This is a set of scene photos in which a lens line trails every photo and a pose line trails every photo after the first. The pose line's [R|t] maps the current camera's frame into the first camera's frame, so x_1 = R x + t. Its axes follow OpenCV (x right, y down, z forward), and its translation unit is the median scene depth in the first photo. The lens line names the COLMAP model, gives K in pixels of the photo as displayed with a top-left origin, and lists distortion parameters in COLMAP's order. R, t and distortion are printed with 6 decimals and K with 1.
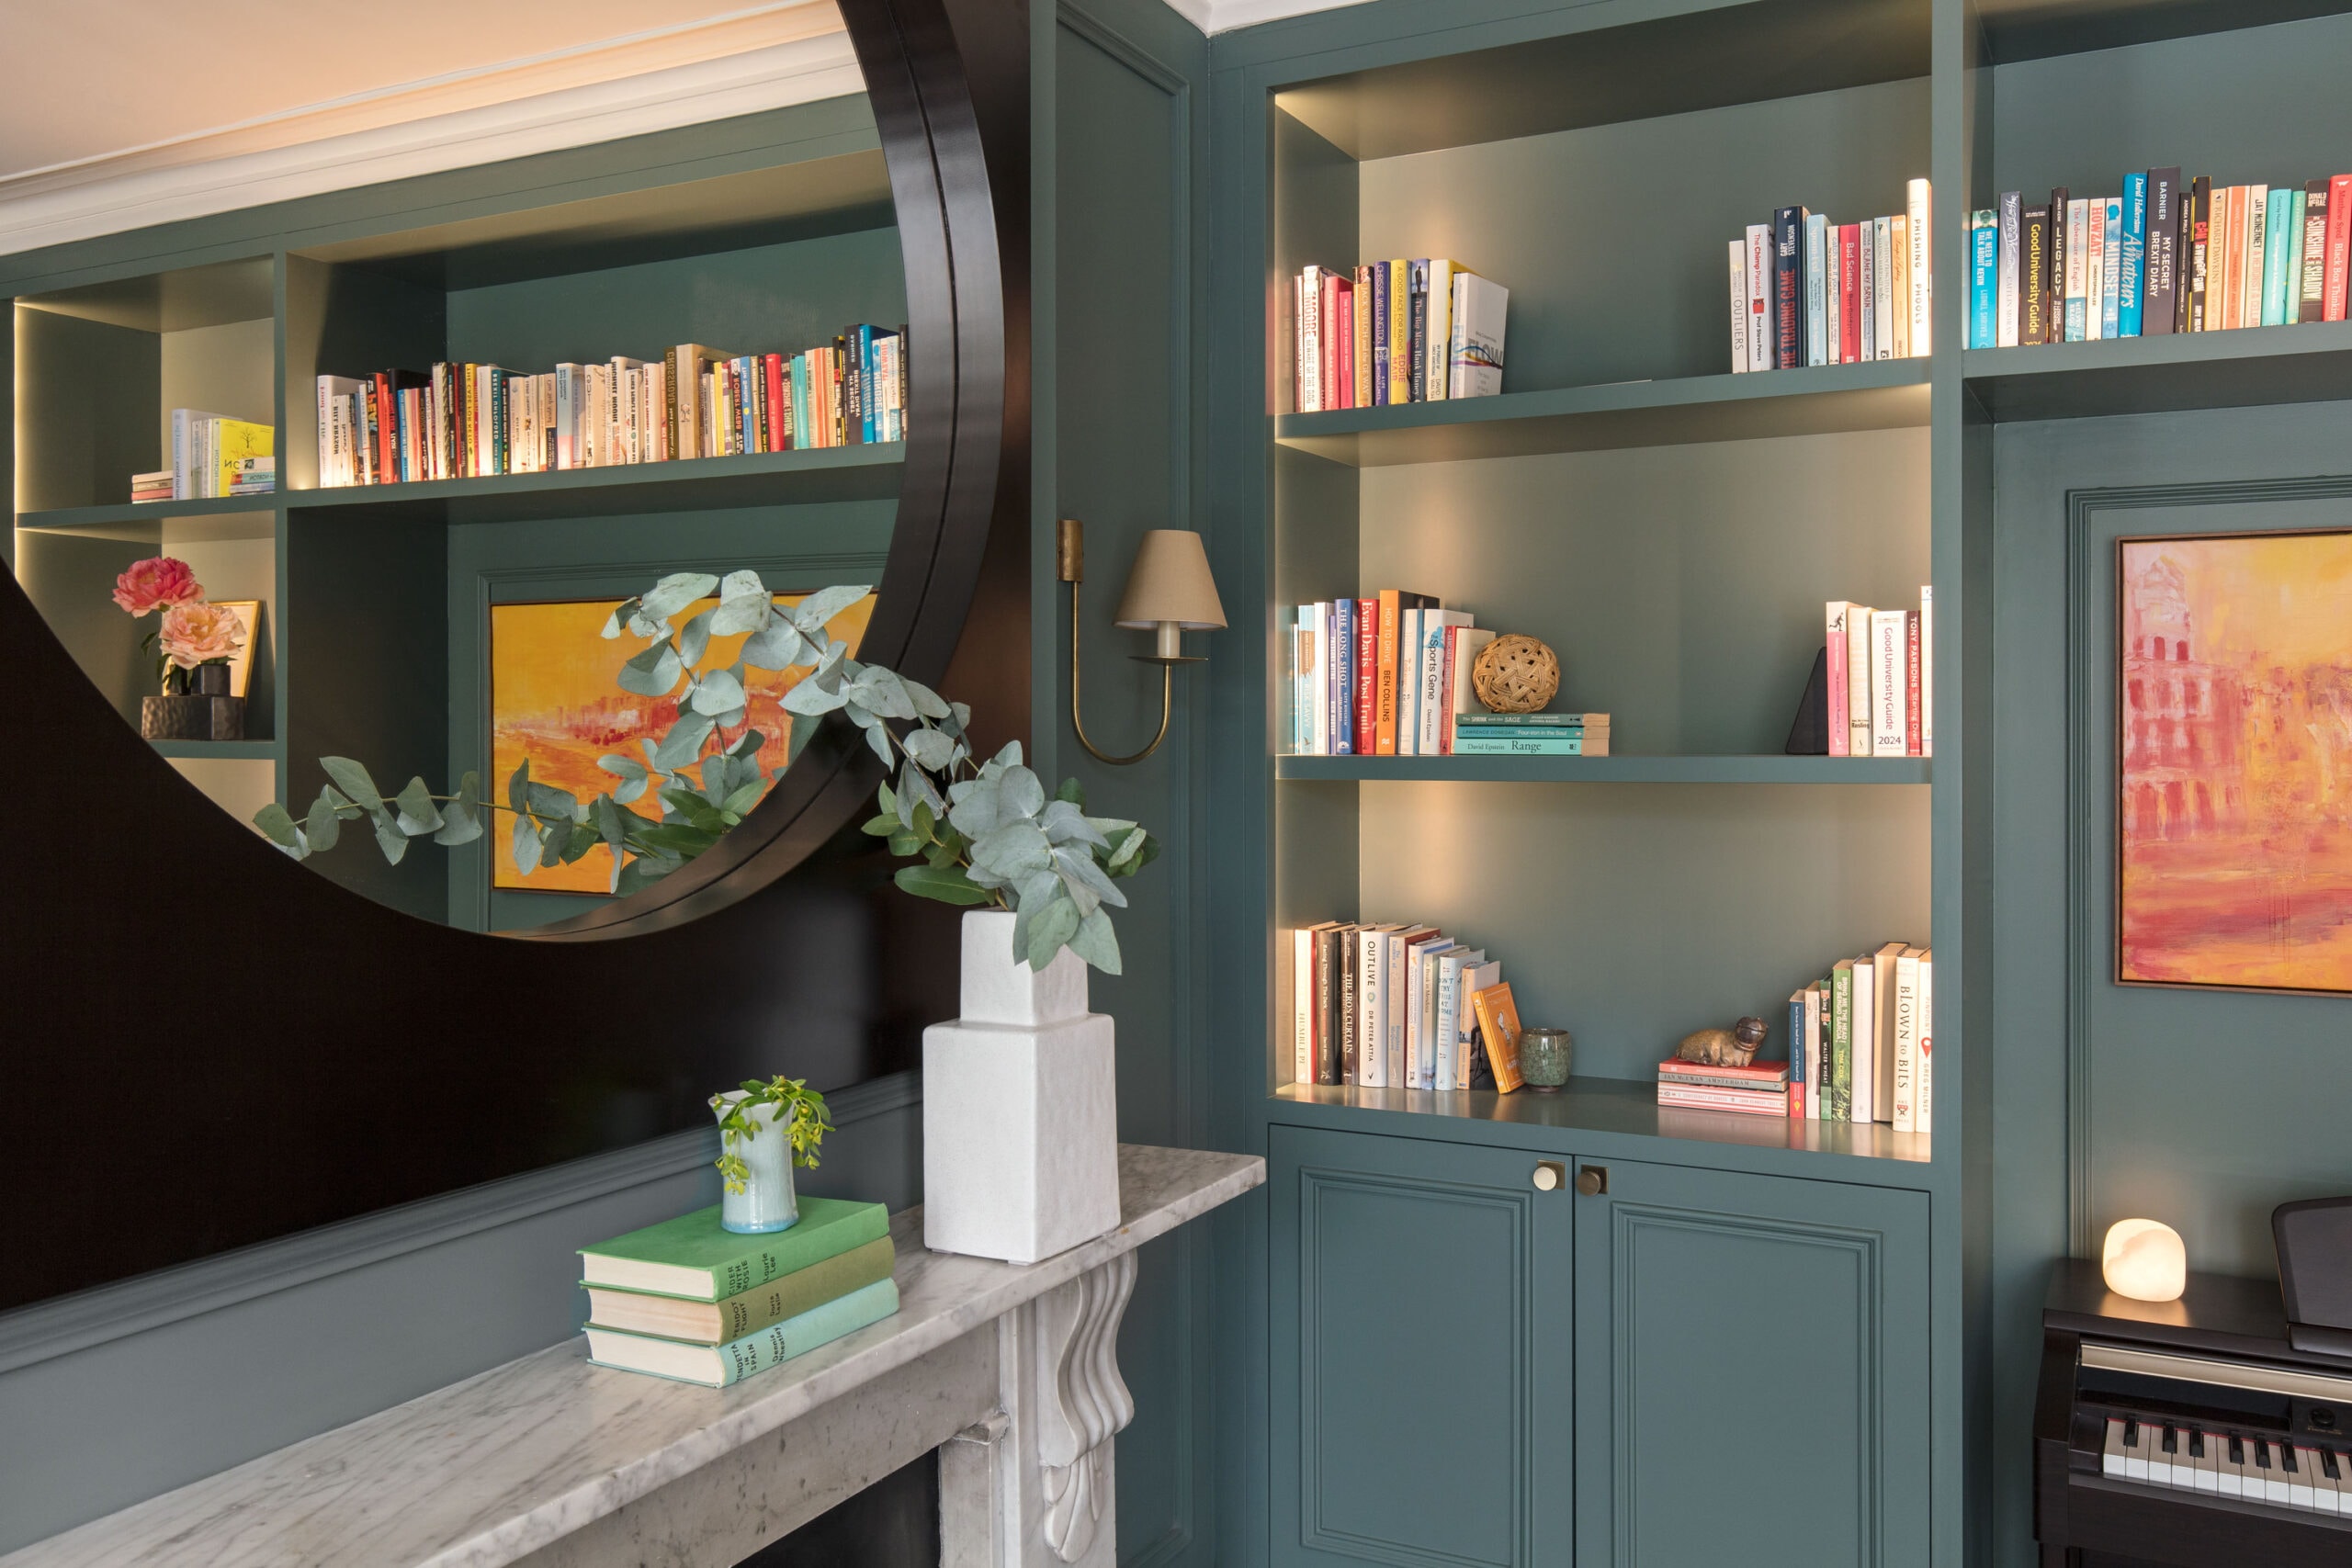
lens RADIAL K [[1952.7, 0, 1171.0], [0, 1952.7, 799.4], [0, 0, 1]] dist [-0.004516, 0.012410]
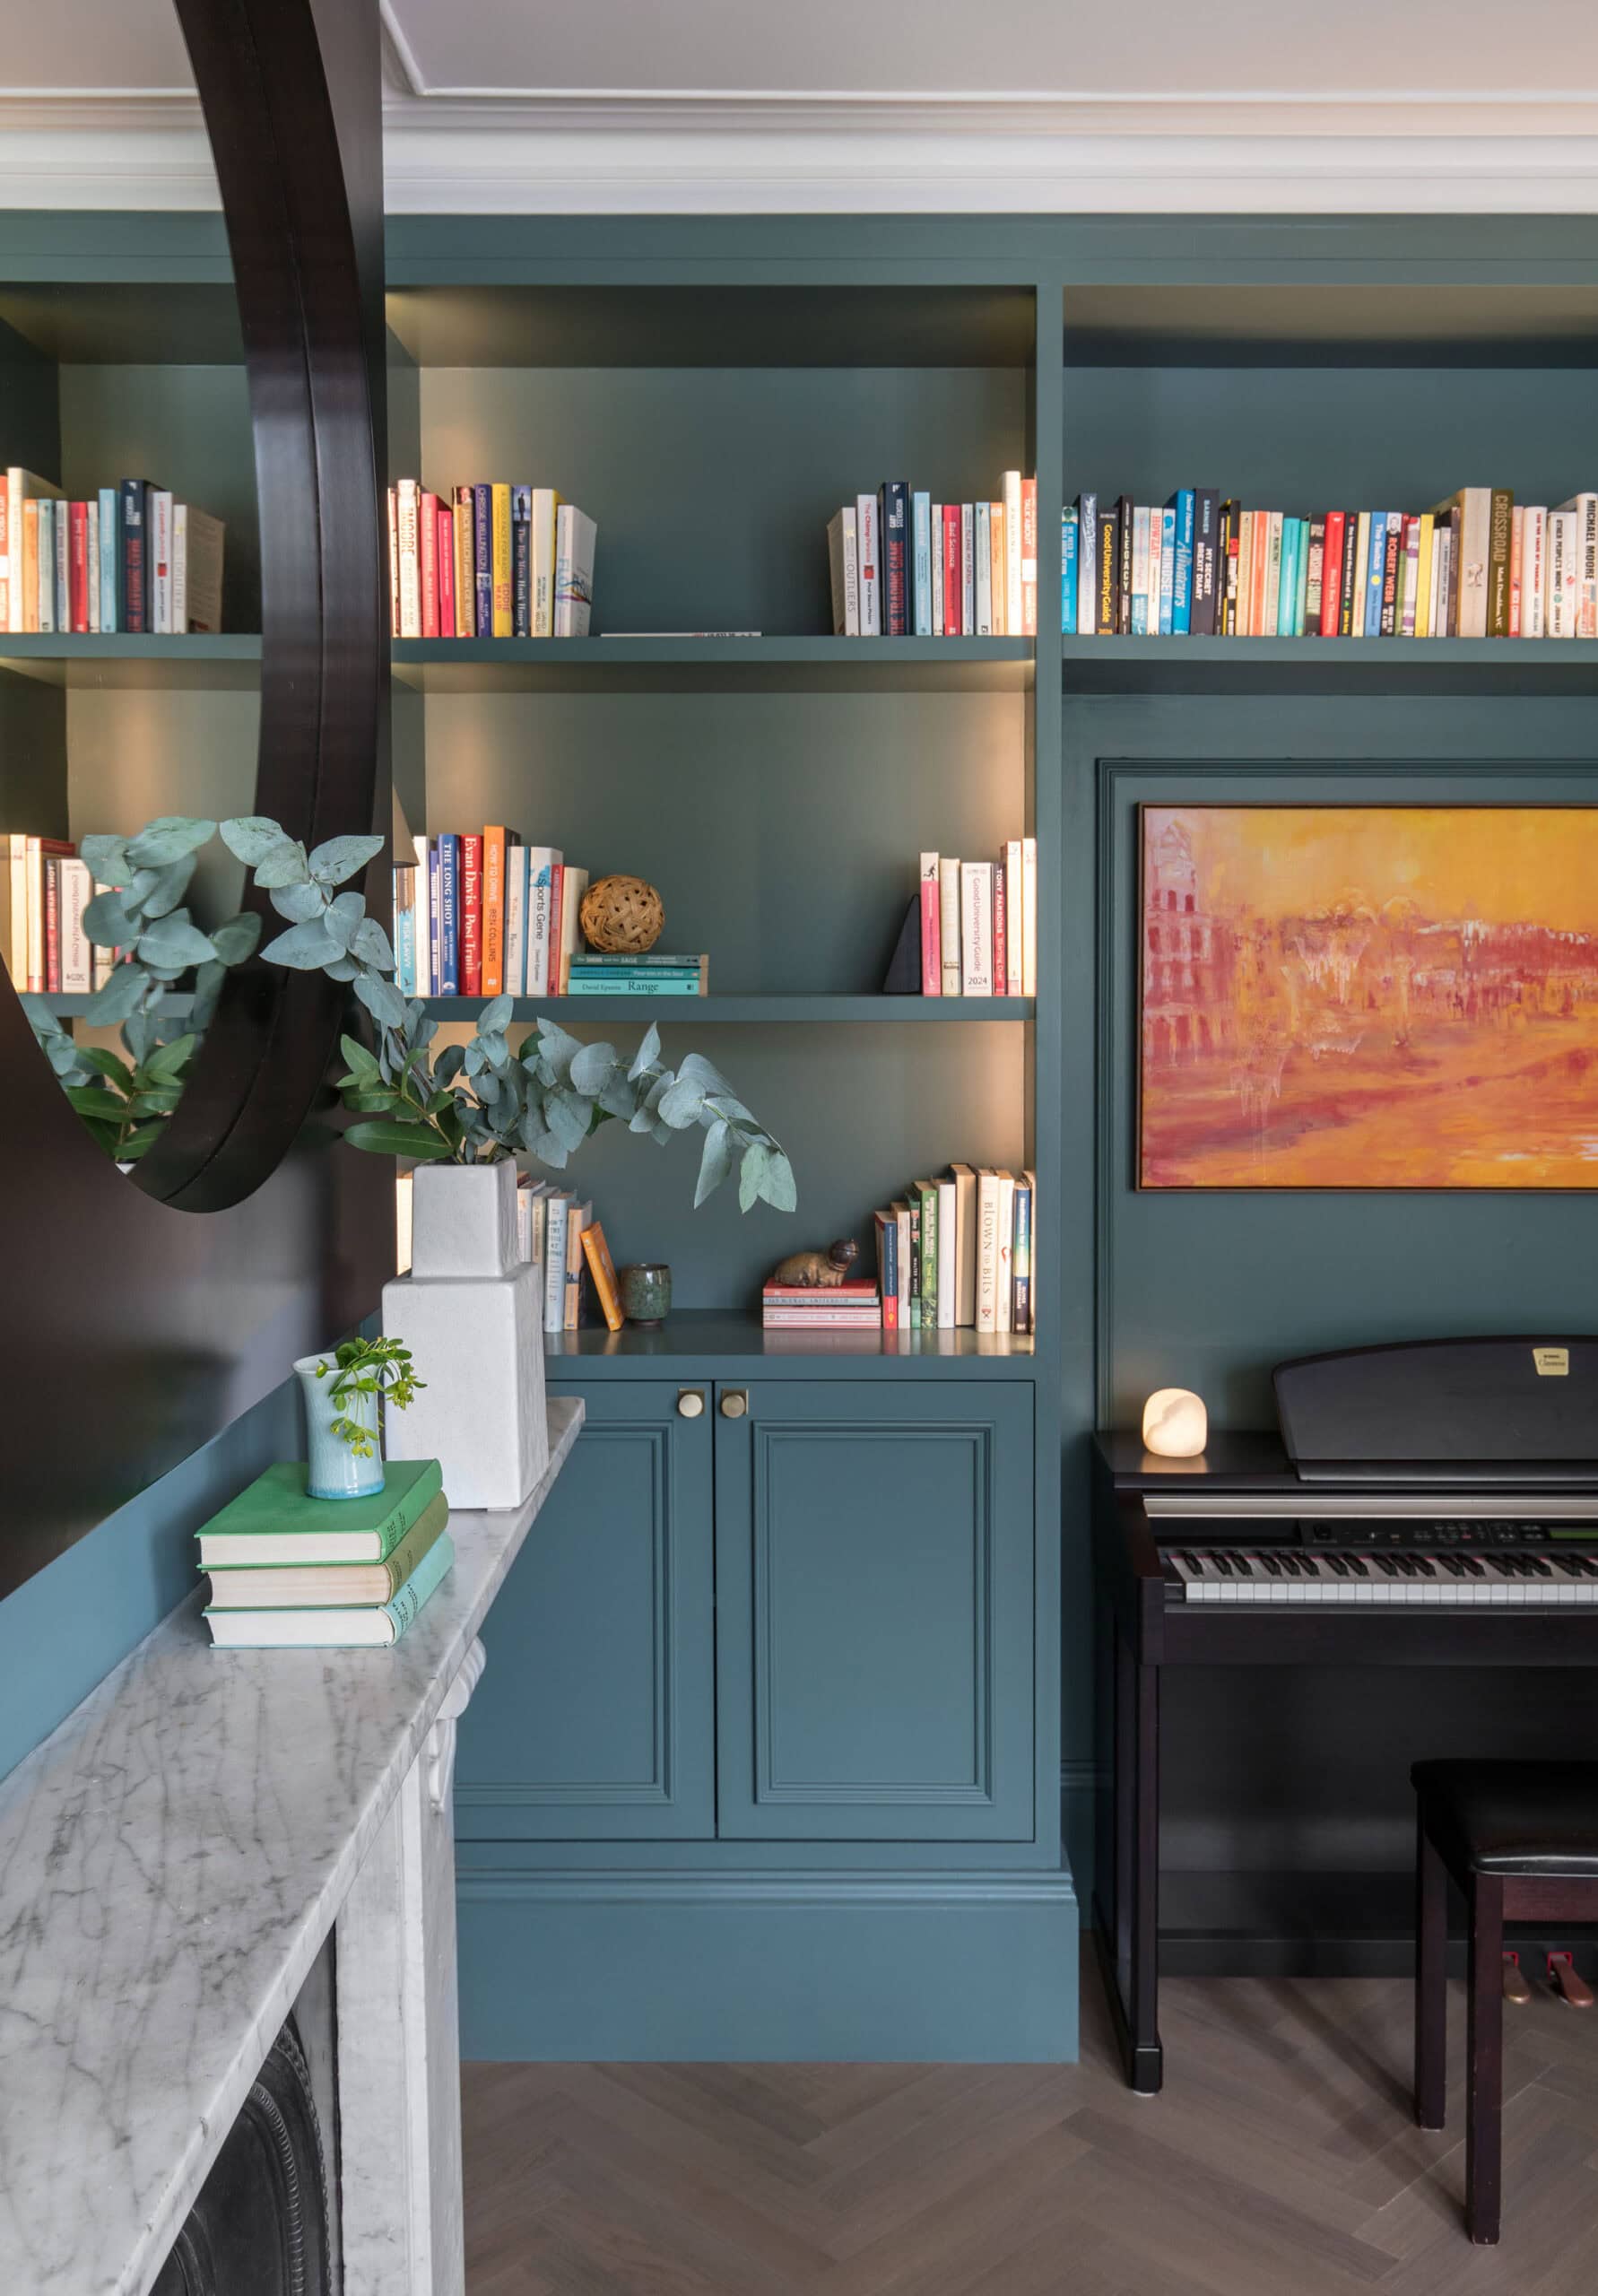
lens RADIAL K [[2179.3, 0, 802.1], [0, 2179.3, 1133.3], [0, 0, 1]] dist [0.012878, 0.000000]
pose [[0.881256, -0.036525, 0.471226, -0.302808], [0.013773, 0.998571, 0.051642, -0.009158], [-0.472439, -0.039020, 0.880499, -0.042425]]
